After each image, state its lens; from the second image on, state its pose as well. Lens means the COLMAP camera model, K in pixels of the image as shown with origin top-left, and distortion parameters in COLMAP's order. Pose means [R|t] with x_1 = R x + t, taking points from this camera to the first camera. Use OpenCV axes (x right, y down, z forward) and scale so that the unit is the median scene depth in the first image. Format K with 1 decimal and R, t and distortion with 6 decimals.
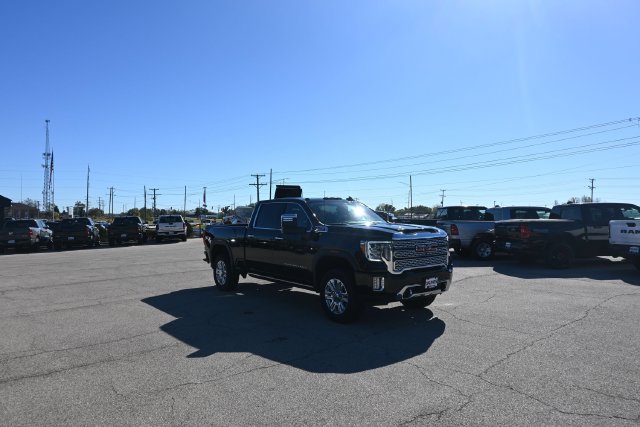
lens RADIAL K [[433.4, 0, 321.0], [0, 433.4, 213.4], [0, 0, 1]] dist [-0.001762, -0.001893]
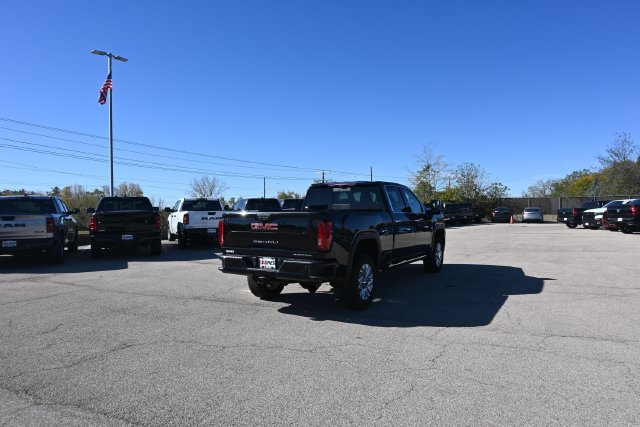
lens RADIAL K [[433.4, 0, 324.0], [0, 433.4, 209.4], [0, 0, 1]] dist [-0.001762, -0.001893]
pose [[-0.368179, 0.011944, 0.929678, -0.829642], [0.002112, 0.999926, -0.012010, 0.033380], [-0.929753, -0.002458, -0.368177, 1.307477]]
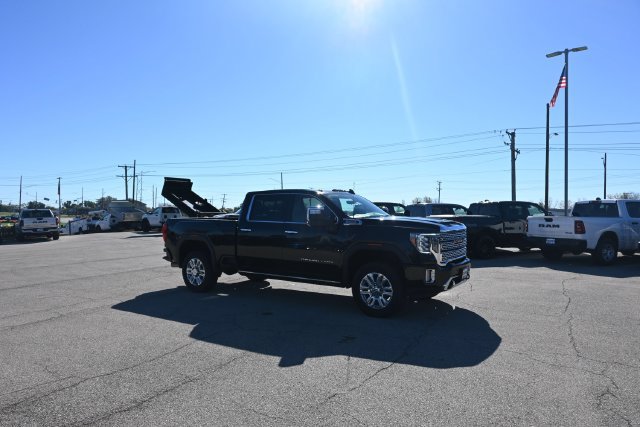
lens RADIAL K [[433.4, 0, 319.3], [0, 433.4, 217.3], [0, 0, 1]] dist [-0.001762, -0.001893]
pose [[0.952126, 0.005263, 0.305659, -0.260726], [-0.010130, 0.999846, 0.014338, 0.009304], [-0.305537, -0.016748, 0.952033, 0.078750]]
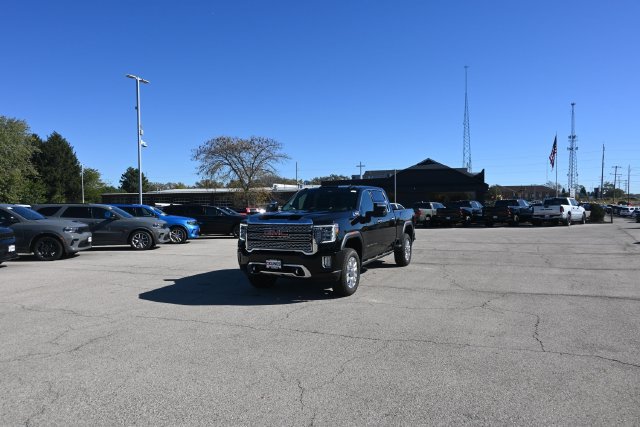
lens RADIAL K [[429.5, 0, 319.5], [0, 429.5, 214.4], [0, 0, 1]] dist [-0.004556, -0.002263]
pose [[0.446851, 0.026467, -0.894217, 0.845793], [0.014799, 0.999207, 0.036970, -0.004611], [0.894486, -0.029754, 0.446104, 0.404031]]
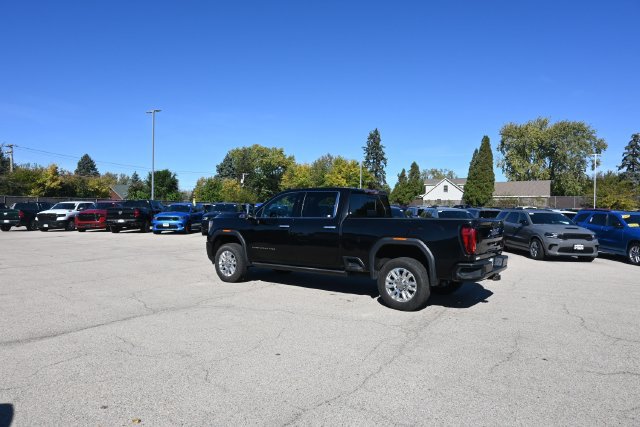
lens RADIAL K [[429.5, 0, 320.6], [0, 429.5, 213.8], [0, 0, 1]] dist [-0.004556, -0.002263]
pose [[-0.960408, -0.001704, -0.278591, 0.248458], [-0.001681, 0.999999, -0.000322, 0.021015], [0.278591, 0.000159, -0.960410, 1.752462]]
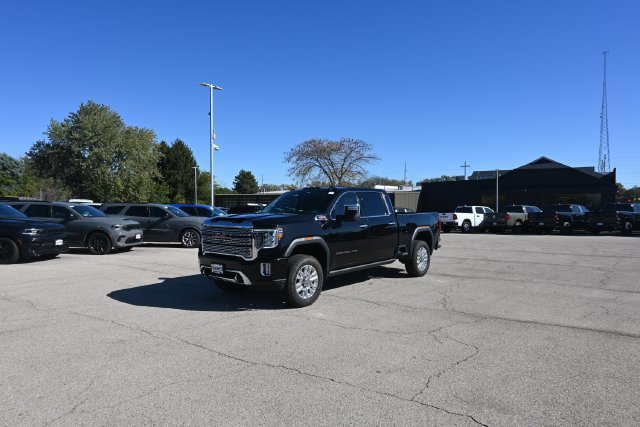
lens RADIAL K [[429.5, 0, 320.1], [0, 429.5, 214.1], [0, 0, 1]] dist [-0.004556, -0.002263]
pose [[0.205282, 0.028175, -0.978297, 0.874598], [0.006521, 0.999524, 0.030154, -0.002895], [0.978681, -0.012570, 0.205001, 0.676478]]
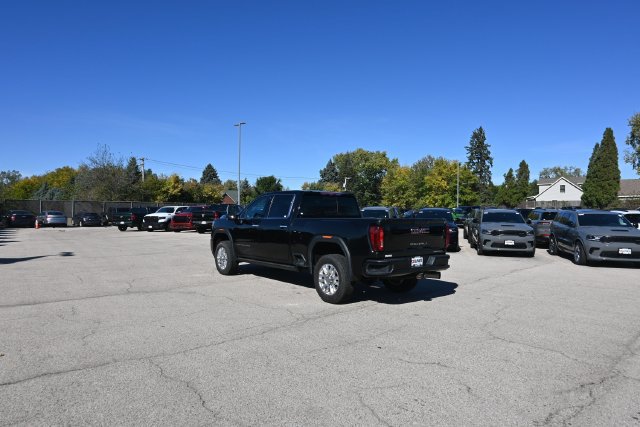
lens RADIAL K [[427.8, 0, 321.8], [0, 427.8, 214.2], [0, 0, 1]] dist [-0.000512, -0.001827]
pose [[-0.999808, 0.000330, -0.019577, -0.051175], [0.000457, 0.999979, -0.006445, 0.026287], [0.019574, -0.006453, -0.999788, 1.877485]]
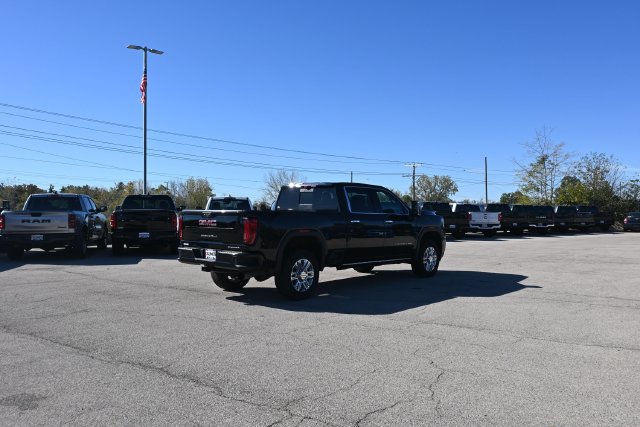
lens RADIAL K [[550.8, 0, 323.8], [0, 550.8, 210.3], [0, 0, 1]] dist [-0.003557, 0.000096]
pose [[-0.172670, 0.010226, 0.984927, -1.154137], [-0.013269, 0.999831, -0.012707, 0.038607], [-0.984890, -0.015264, -0.172505, 1.129320]]
